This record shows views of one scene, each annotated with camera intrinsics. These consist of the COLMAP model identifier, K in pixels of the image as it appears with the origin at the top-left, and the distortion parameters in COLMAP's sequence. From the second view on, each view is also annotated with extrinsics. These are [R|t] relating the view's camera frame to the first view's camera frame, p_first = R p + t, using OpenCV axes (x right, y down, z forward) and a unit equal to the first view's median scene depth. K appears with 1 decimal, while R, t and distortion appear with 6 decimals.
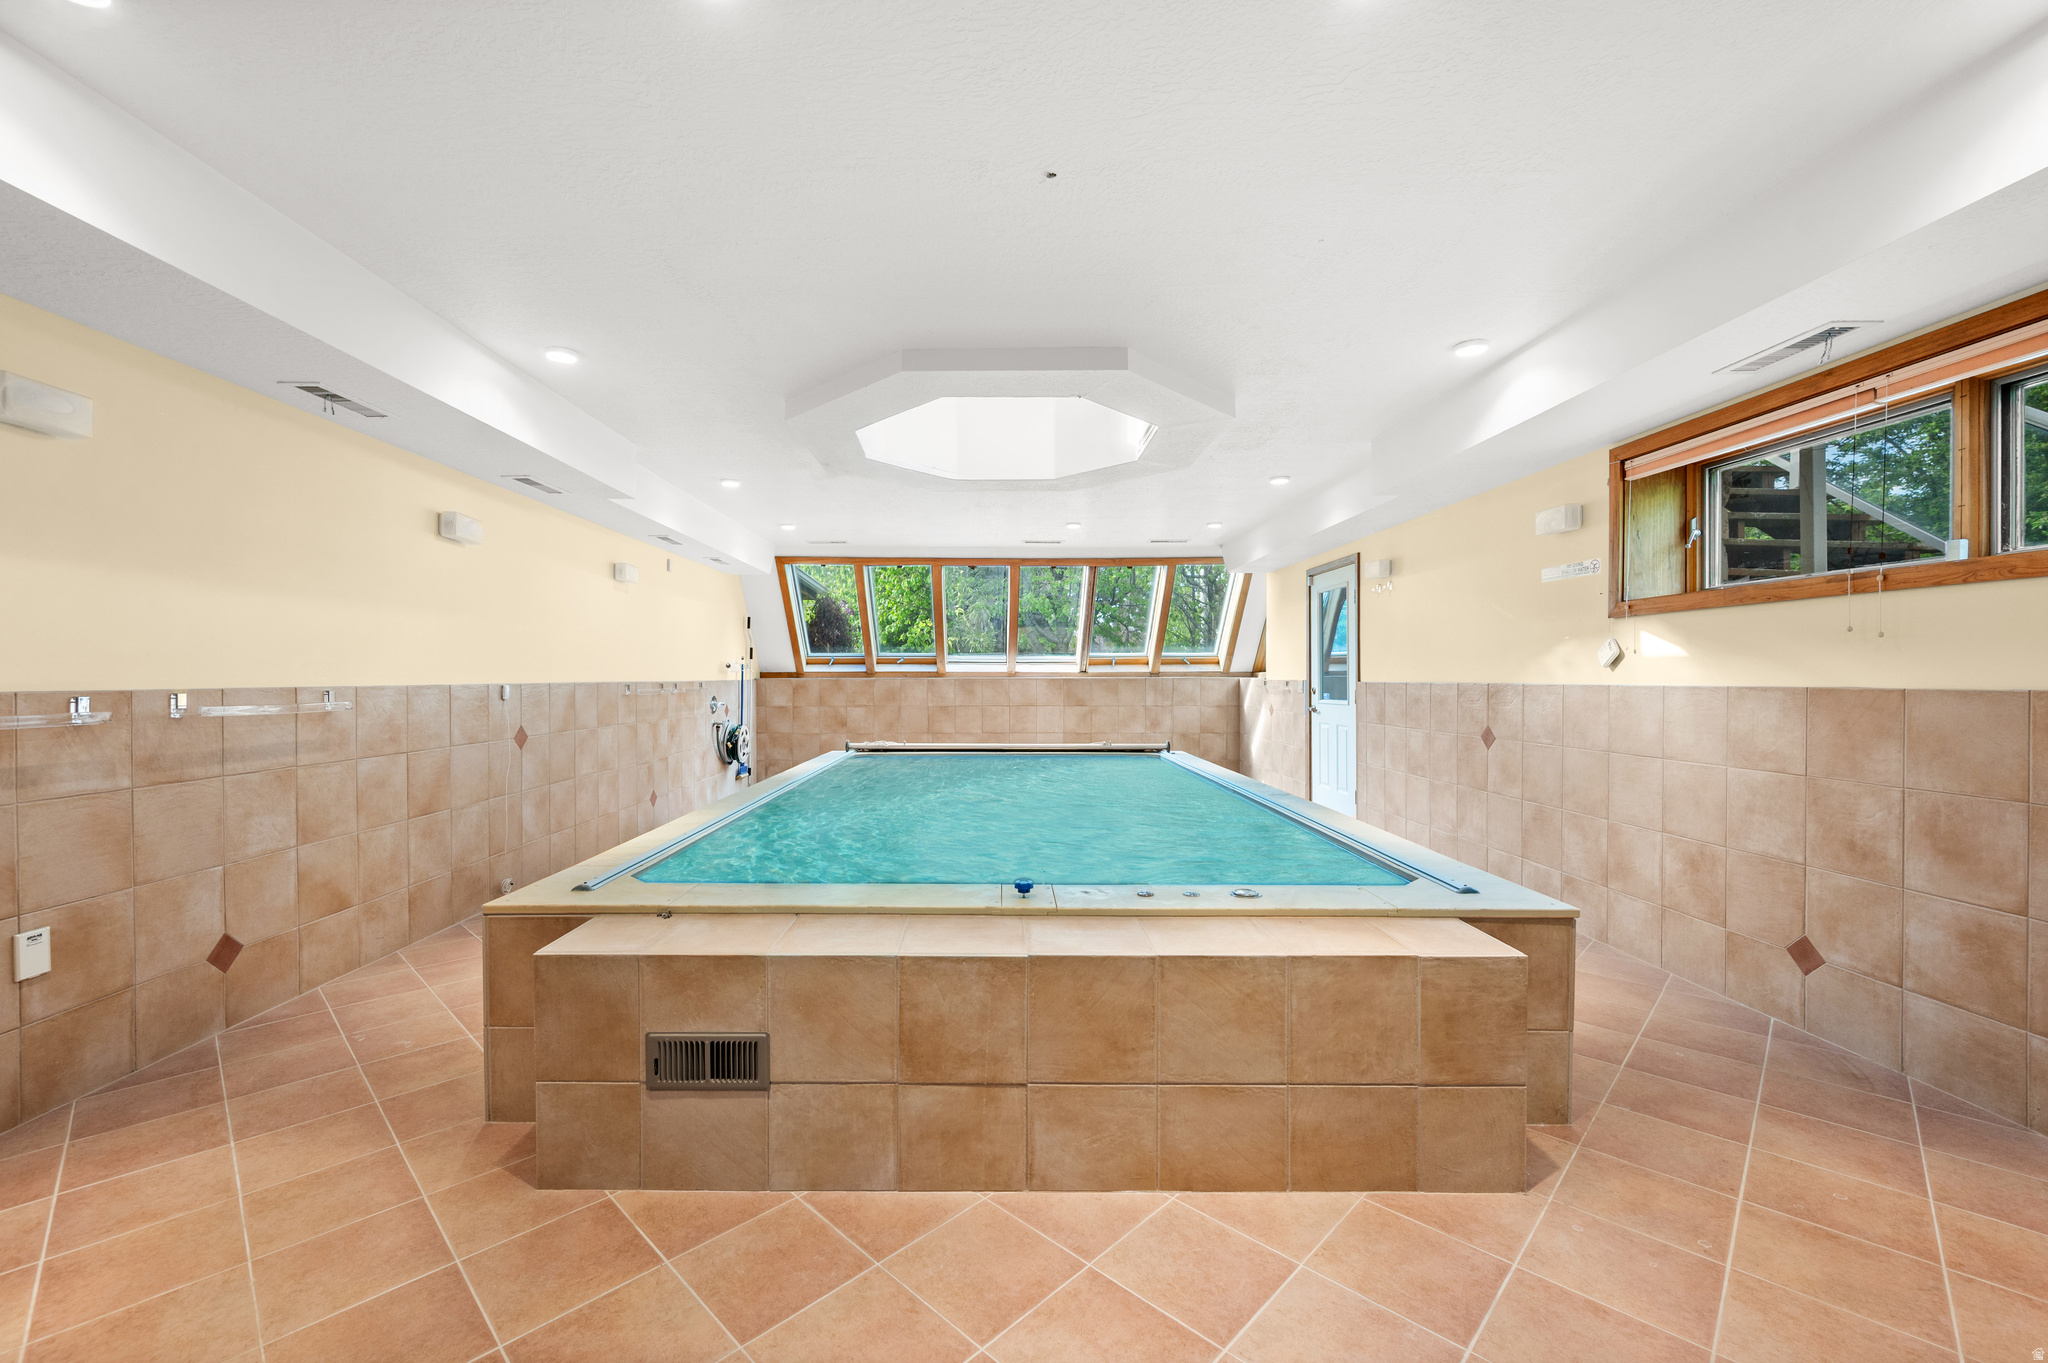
lens RADIAL K [[838.2, 0, 998.1], [0, 838.2, 666.4], [0, 0, 1]] dist [0.000362, -0.000202]
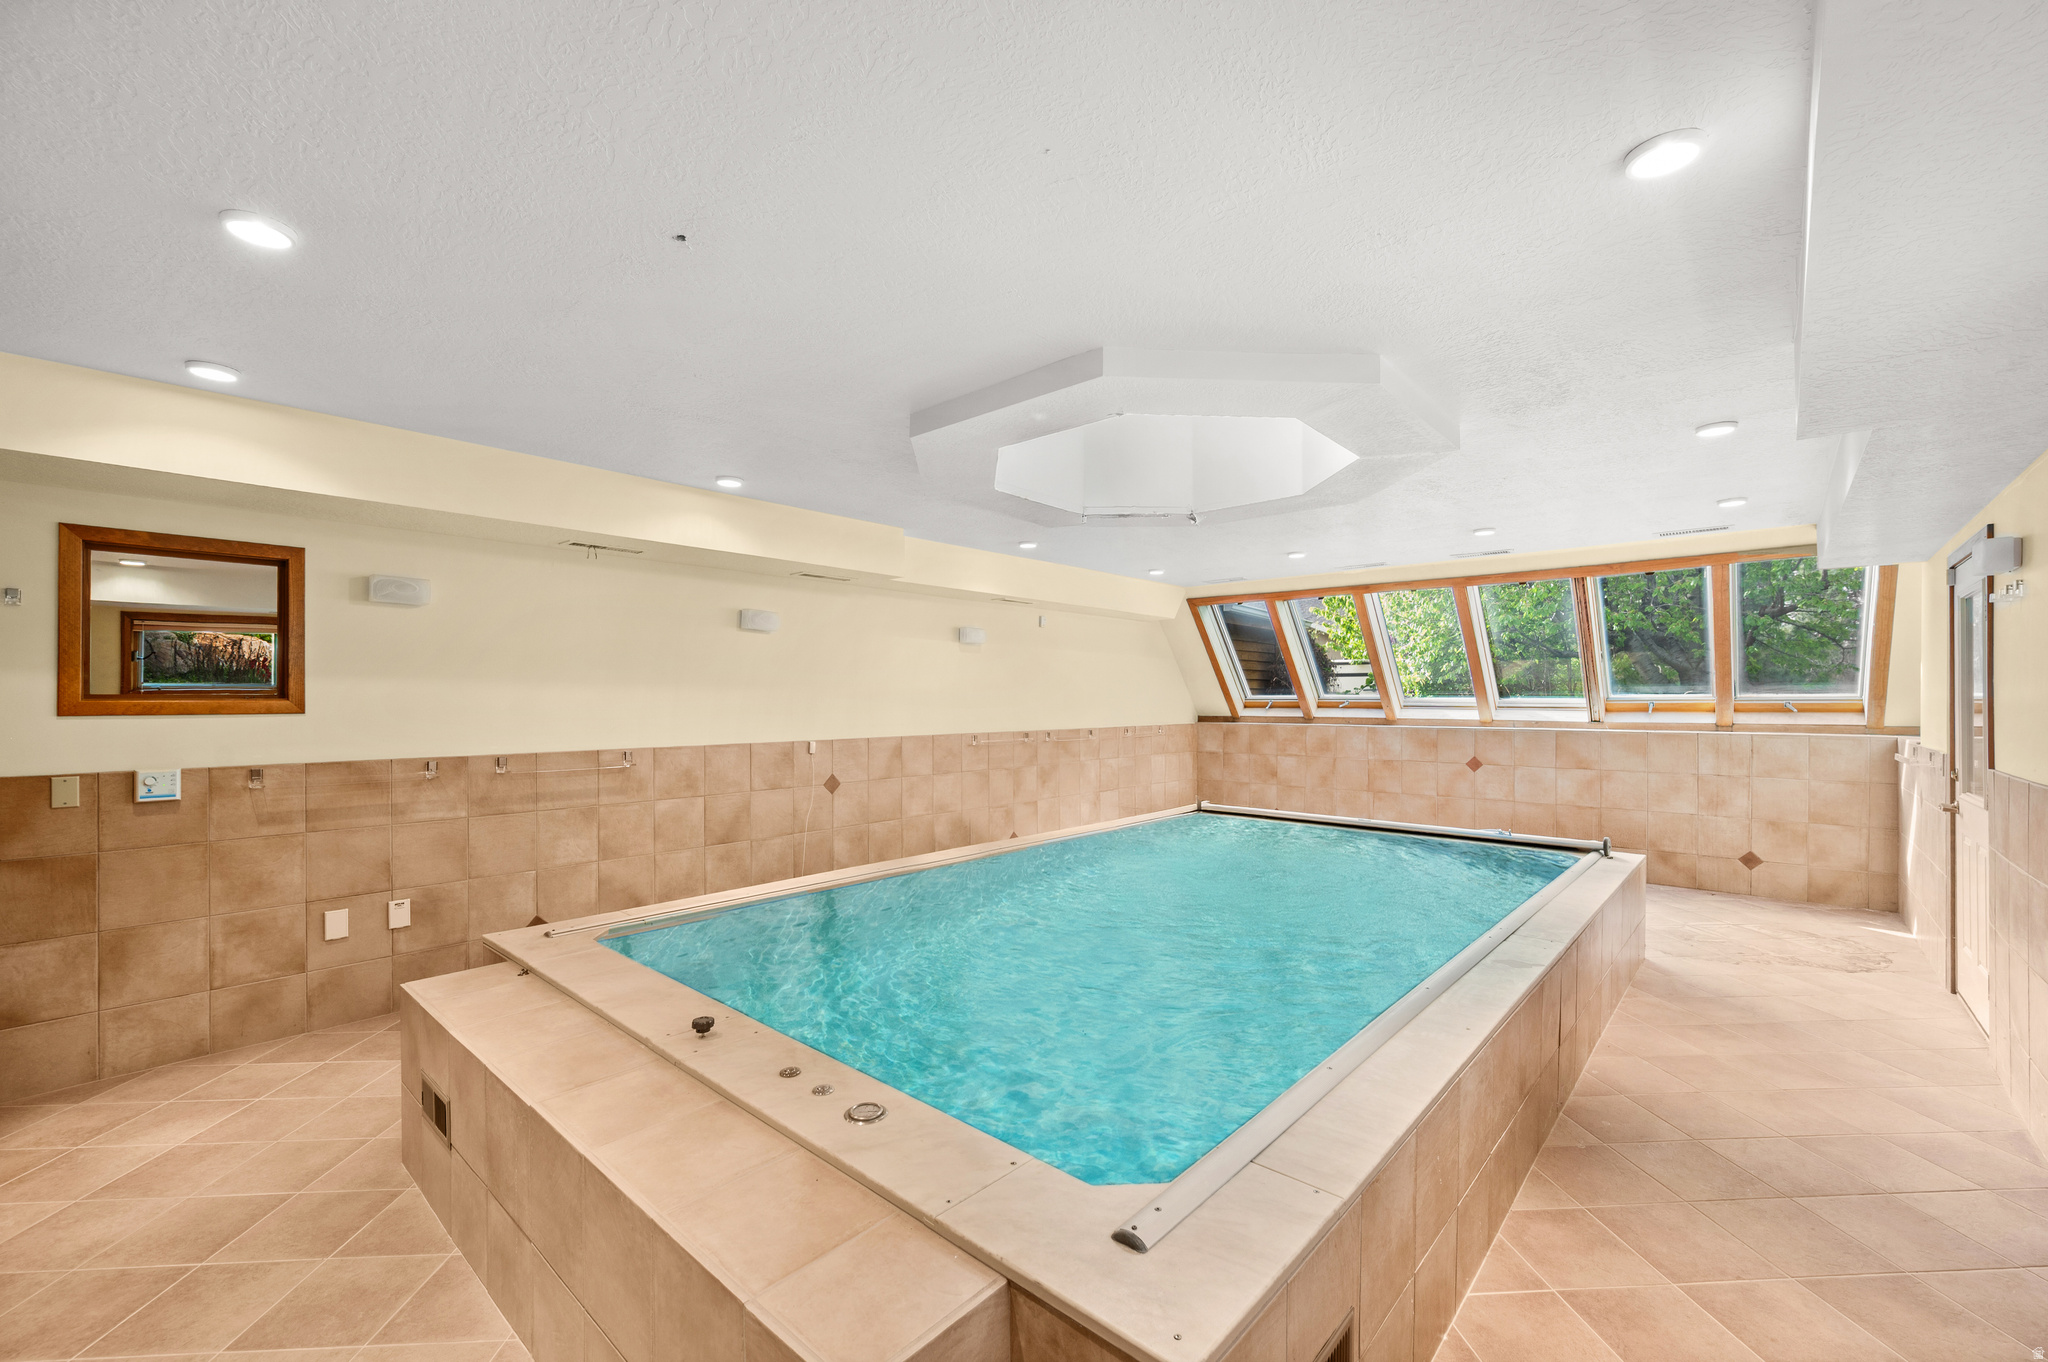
lens RADIAL K [[838.2, 0, 1025.2], [0, 838.2, 696.8], [0, 0, 1]] dist [0.000362, -0.000202]
pose [[0.749396, -0.000549, -0.662122, 0.418609], [0.006537, 0.999957, 0.006569, -0.044900], [0.662090, -0.009251, 0.749367, 0.261093]]
